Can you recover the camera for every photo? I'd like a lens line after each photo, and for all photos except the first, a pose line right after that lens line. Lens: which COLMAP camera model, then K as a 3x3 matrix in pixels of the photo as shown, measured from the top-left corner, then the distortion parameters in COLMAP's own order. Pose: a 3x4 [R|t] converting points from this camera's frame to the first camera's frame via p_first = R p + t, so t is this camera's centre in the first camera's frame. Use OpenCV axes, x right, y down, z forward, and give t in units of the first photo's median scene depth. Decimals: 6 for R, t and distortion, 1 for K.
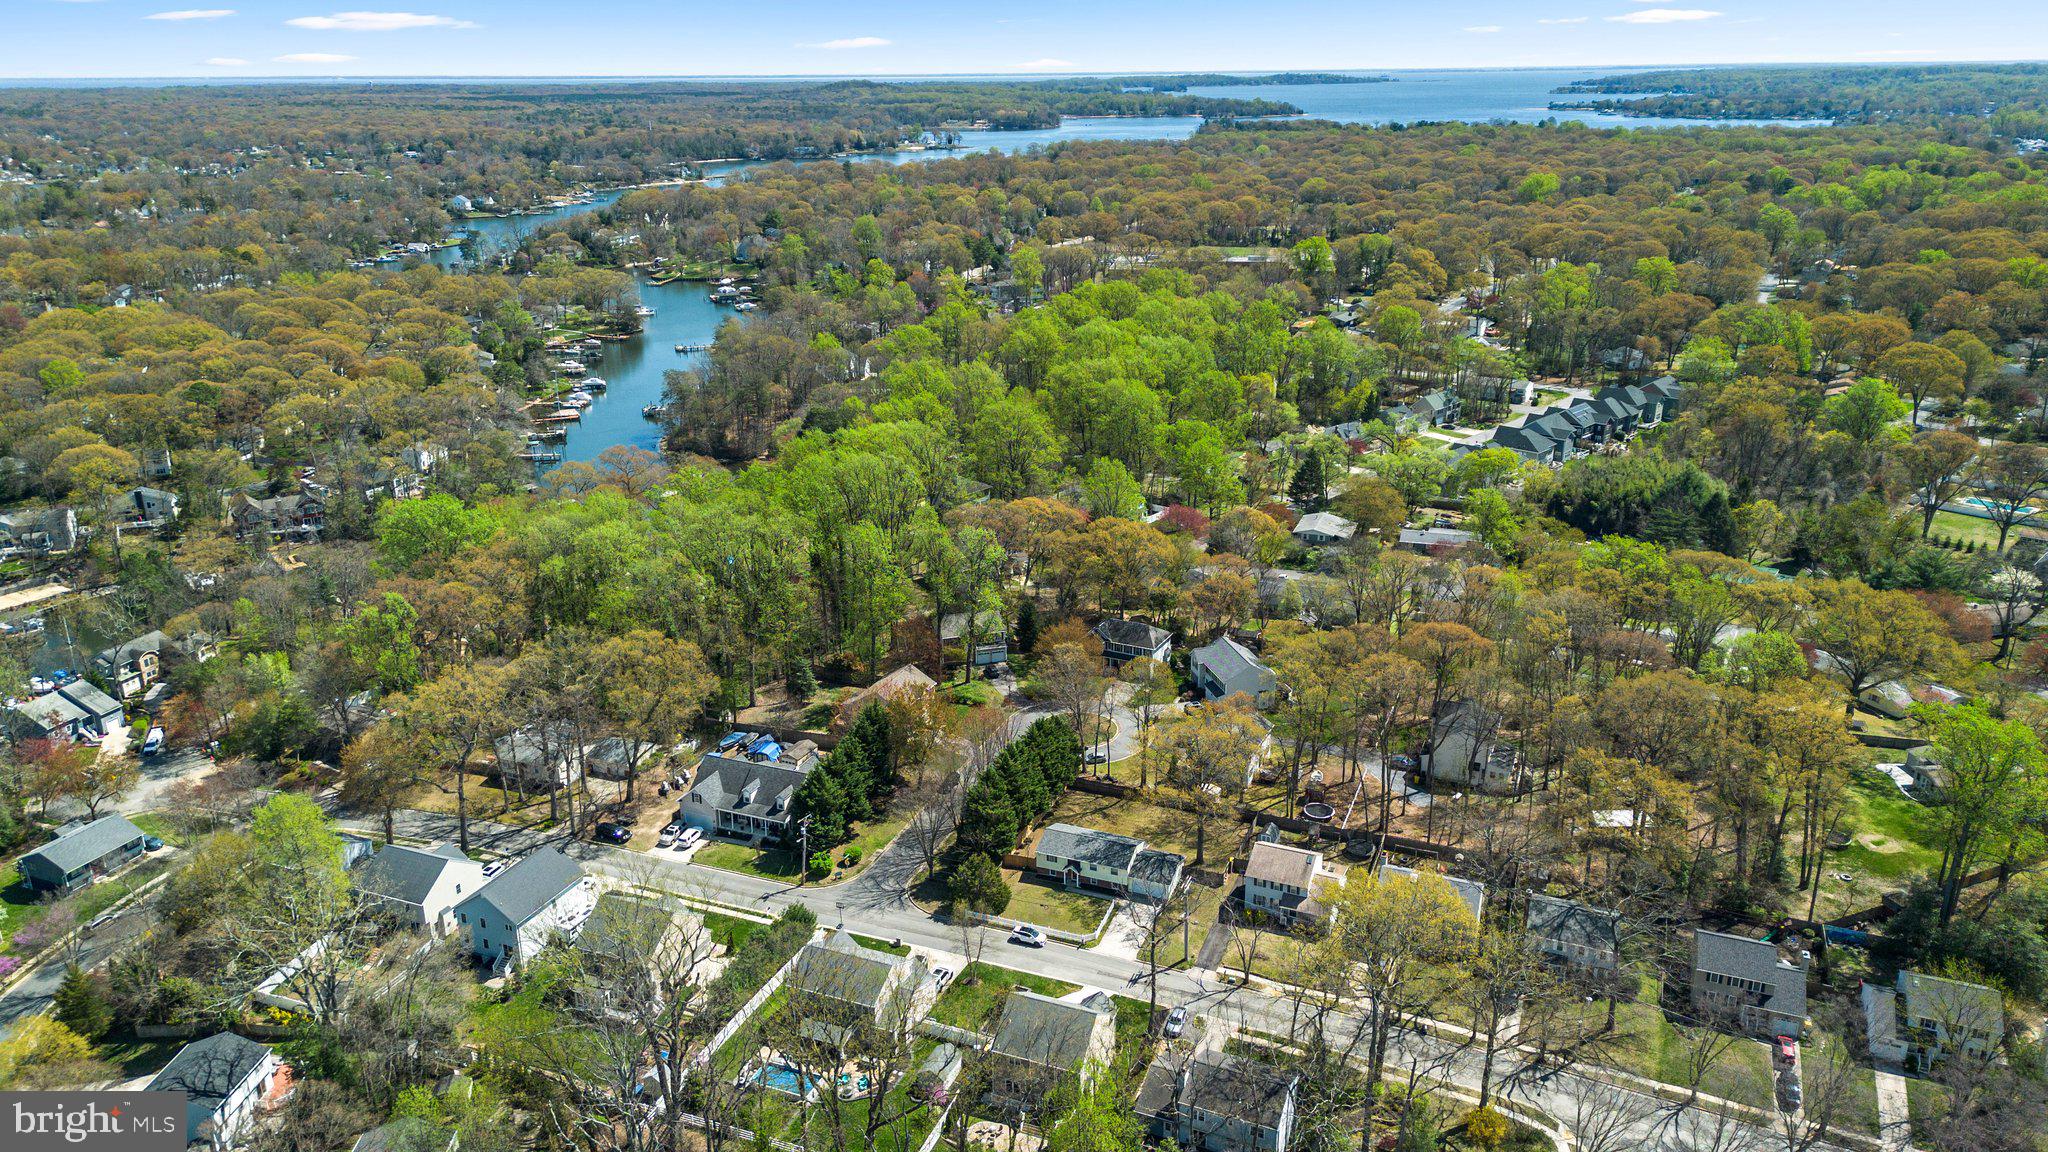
lens RADIAL K [[1467.0, 0, 1024.0], [0, 1467.0, 576.0], [0, 0, 1]] dist [0.045809, -0.053399]
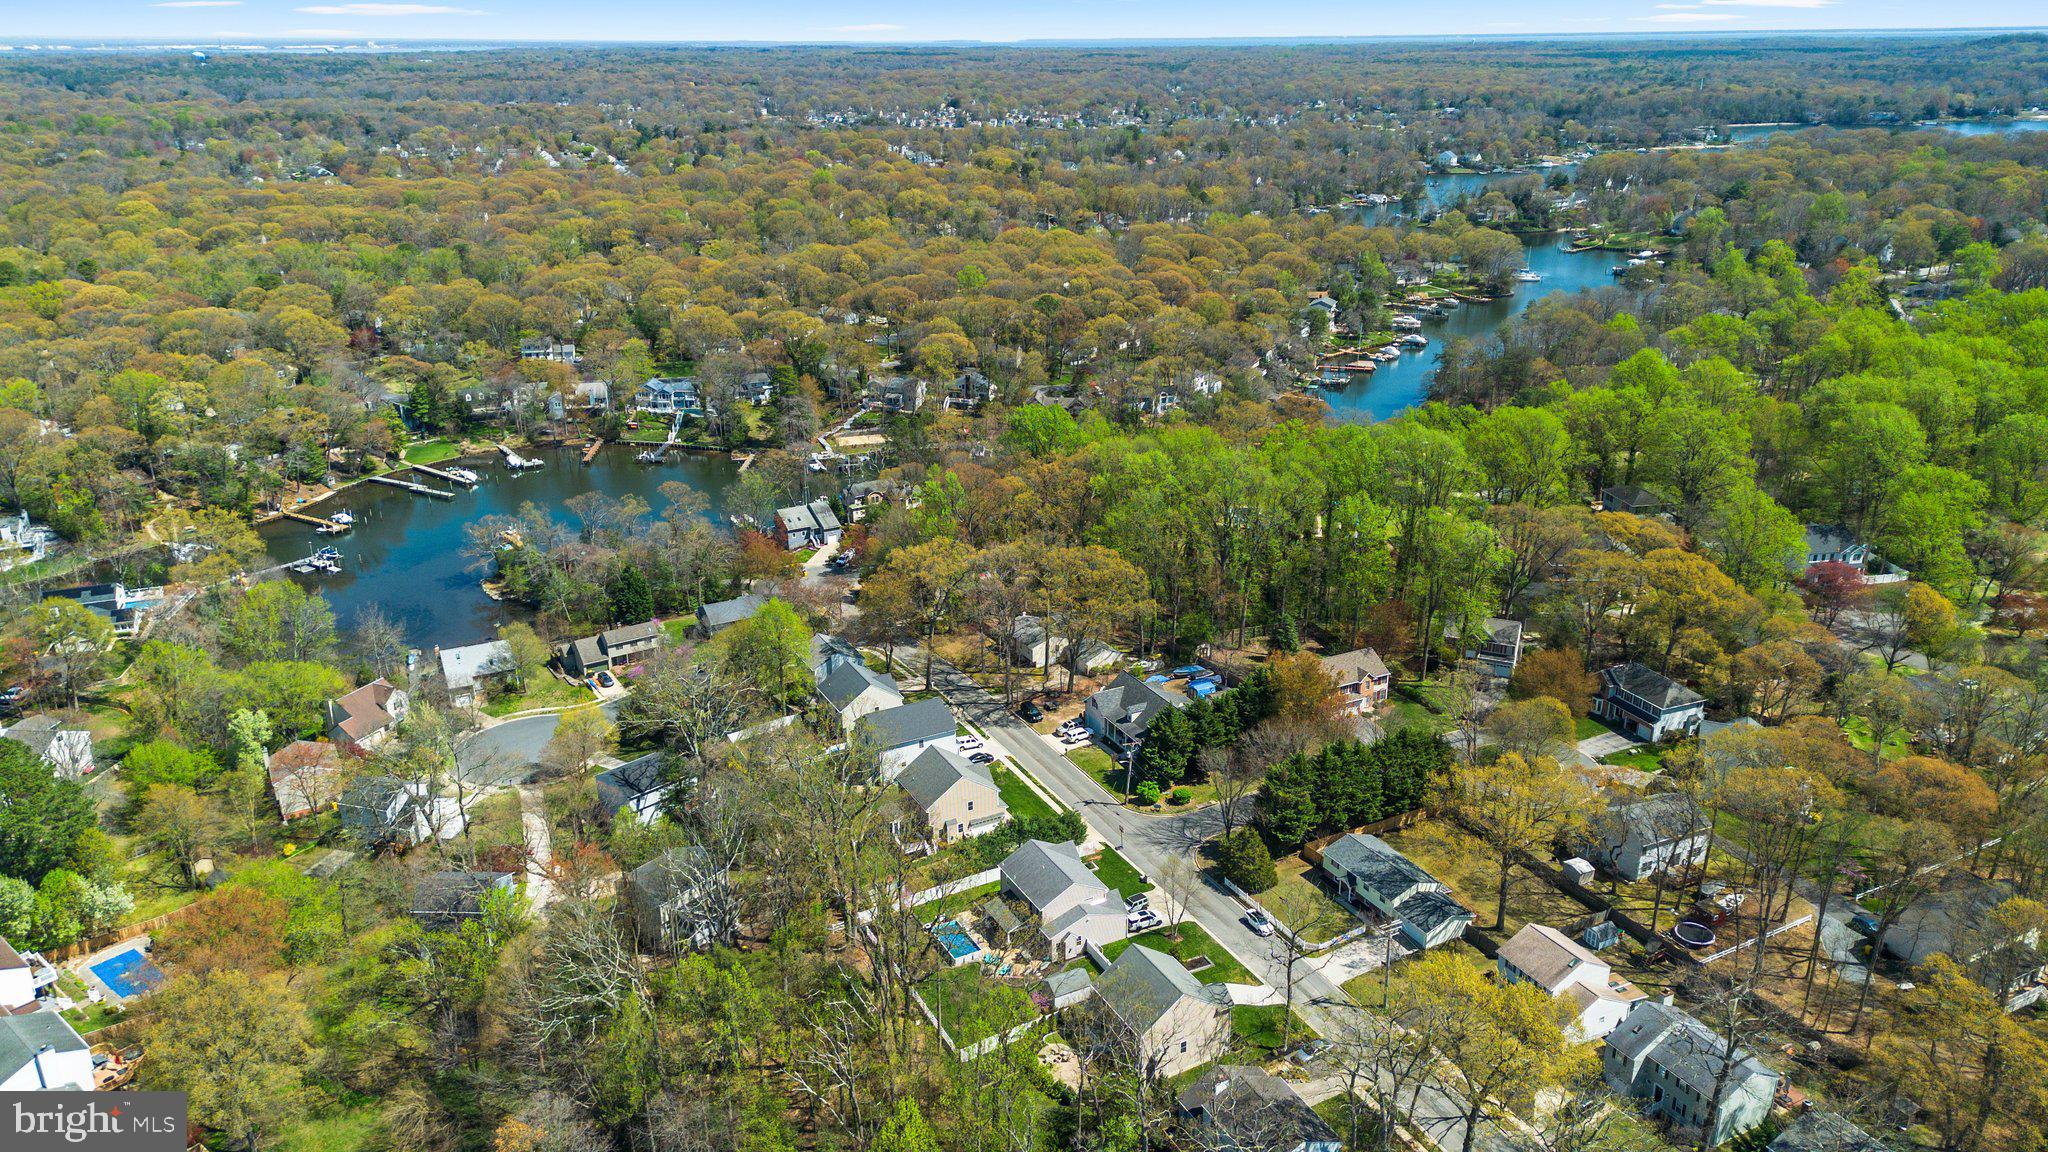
lens RADIAL K [[1467.0, 0, 1024.0], [0, 1467.0, 576.0], [0, 0, 1]] dist [0.045809, -0.053399]
pose [[0.750451, 0.225710, -0.621191, 0.145195], [-0.209280, 0.972668, 0.100592, -0.015085], [0.626917, 0.054514, 0.777176, 0.041197]]
